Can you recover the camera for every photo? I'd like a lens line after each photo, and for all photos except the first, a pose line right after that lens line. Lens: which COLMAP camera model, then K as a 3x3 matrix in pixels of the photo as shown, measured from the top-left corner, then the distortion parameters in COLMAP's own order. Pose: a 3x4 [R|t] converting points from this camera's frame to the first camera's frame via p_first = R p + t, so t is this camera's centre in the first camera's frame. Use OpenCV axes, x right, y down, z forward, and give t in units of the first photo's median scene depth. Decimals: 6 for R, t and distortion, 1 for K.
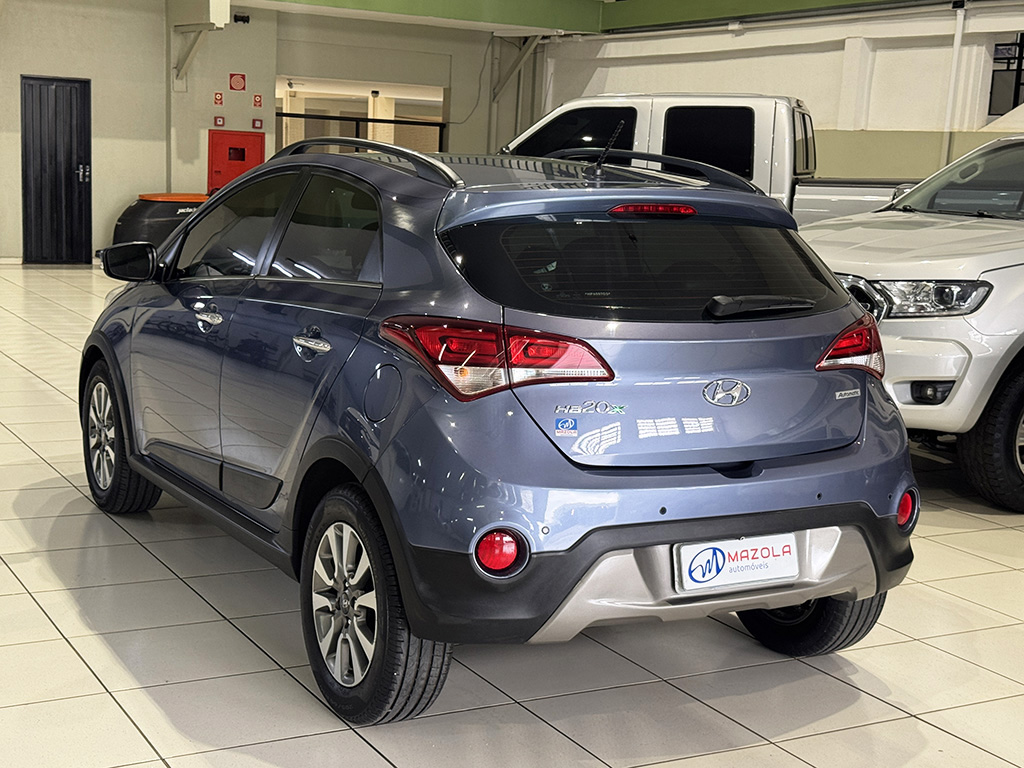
lens RADIAL K [[1491.3, 0, 519.2], [0, 1491.3, 377.2], [0, 0, 1]] dist [0.111766, 0.000000]
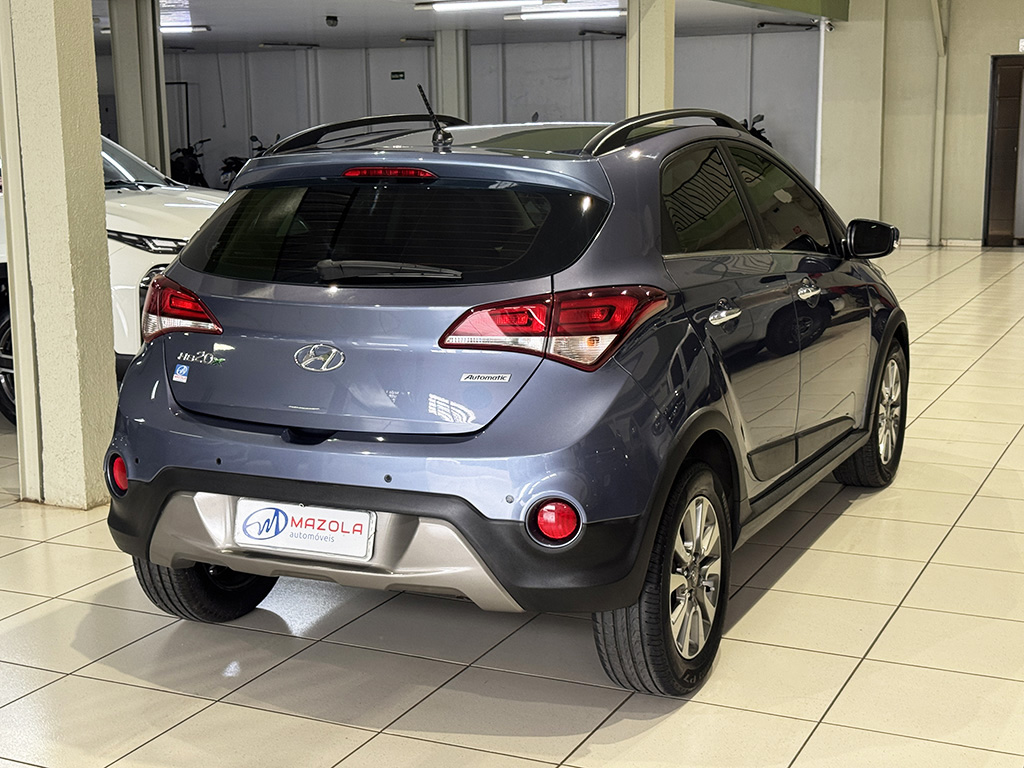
lens RADIAL K [[1491.3, 0, 515.3], [0, 1491.3, 391.6], [0, 0, 1]] dist [0.111766, 0.000000]
pose [[0.581532, 0.096249, -0.807809, 0.934728], [-0.084056, 0.994771, 0.058014, -0.032928], [0.809169, 0.034164, 0.586582, 0.488045]]
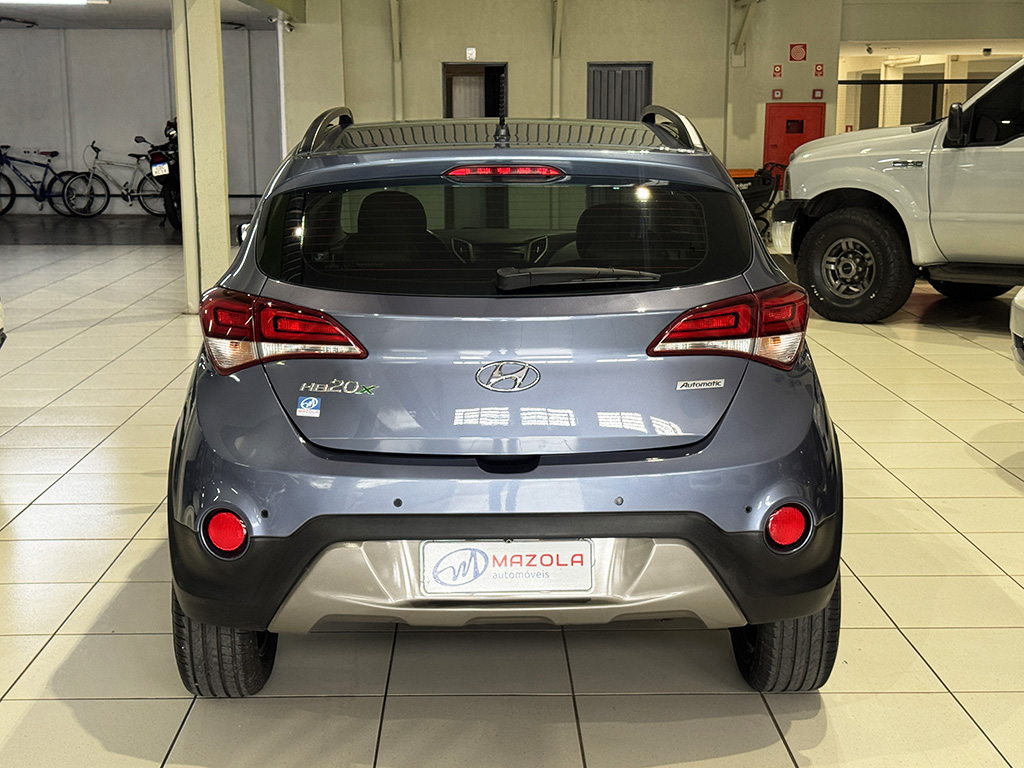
lens RADIAL K [[1491.3, 0, 508.6], [0, 1491.3, 382.1], [0, 0, 1]] dist [0.111766, 0.000000]
pose [[0.881087, 0.037212, -0.471488, 0.514768], [-0.028399, 0.999264, 0.025795, -0.008553], [0.472101, -0.009338, 0.881495, 0.203079]]
